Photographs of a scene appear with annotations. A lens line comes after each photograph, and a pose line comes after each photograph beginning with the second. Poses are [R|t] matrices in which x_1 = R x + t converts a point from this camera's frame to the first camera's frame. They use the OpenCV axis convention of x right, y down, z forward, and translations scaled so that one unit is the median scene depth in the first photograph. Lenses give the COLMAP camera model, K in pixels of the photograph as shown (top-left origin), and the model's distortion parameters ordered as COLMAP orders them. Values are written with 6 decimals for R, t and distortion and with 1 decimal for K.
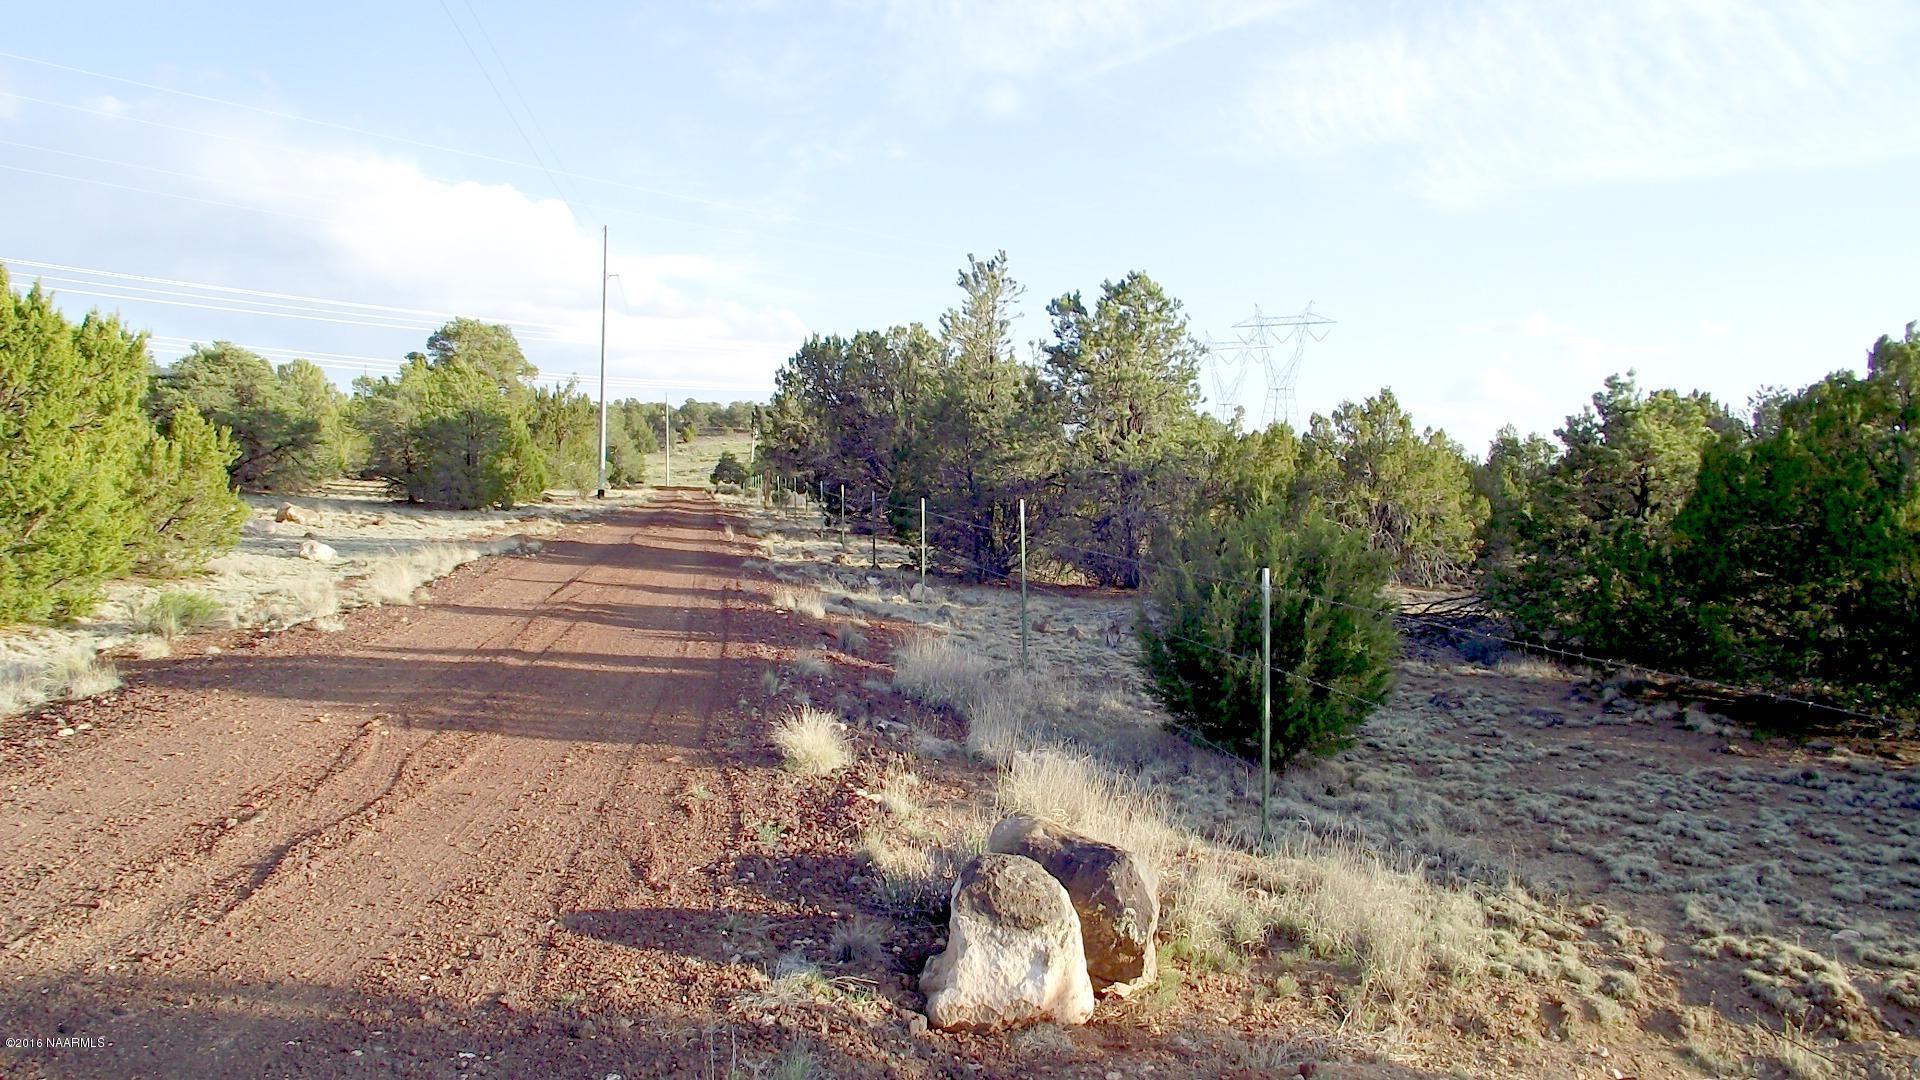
lens RADIAL K [[1559.8, 0, 960.8], [0, 1559.8, 534.9], [0, 0, 1]] dist [-0.013960, -0.002430]
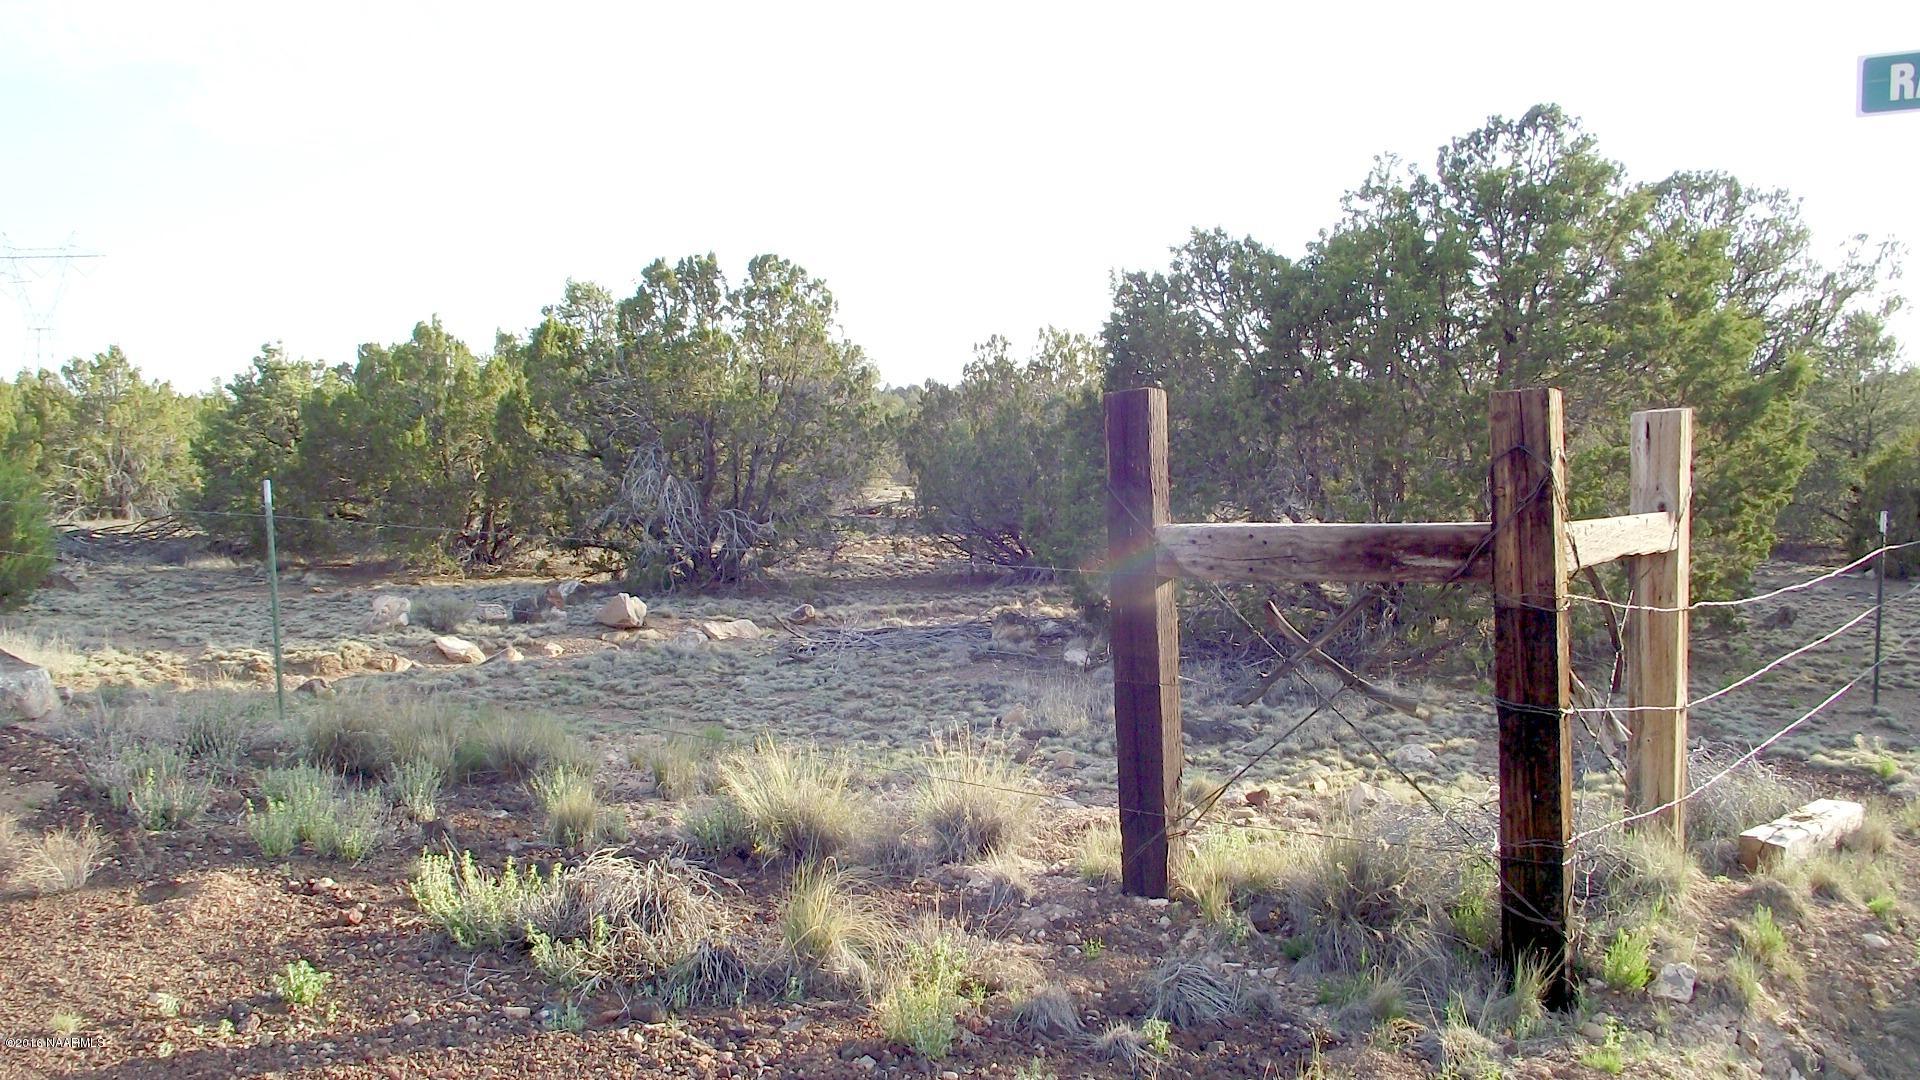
lens RADIAL K [[1559.8, 0, 960.4], [0, 1559.8, 532.1], [0, 0, 1]] dist [-0.013960, -0.002430]
pose [[0.745491, -0.084847, 0.661093, -0.023248], [0.059890, 0.996379, 0.060343, 0.009453], [-0.663820, -0.005392, 0.747873, -0.252808]]
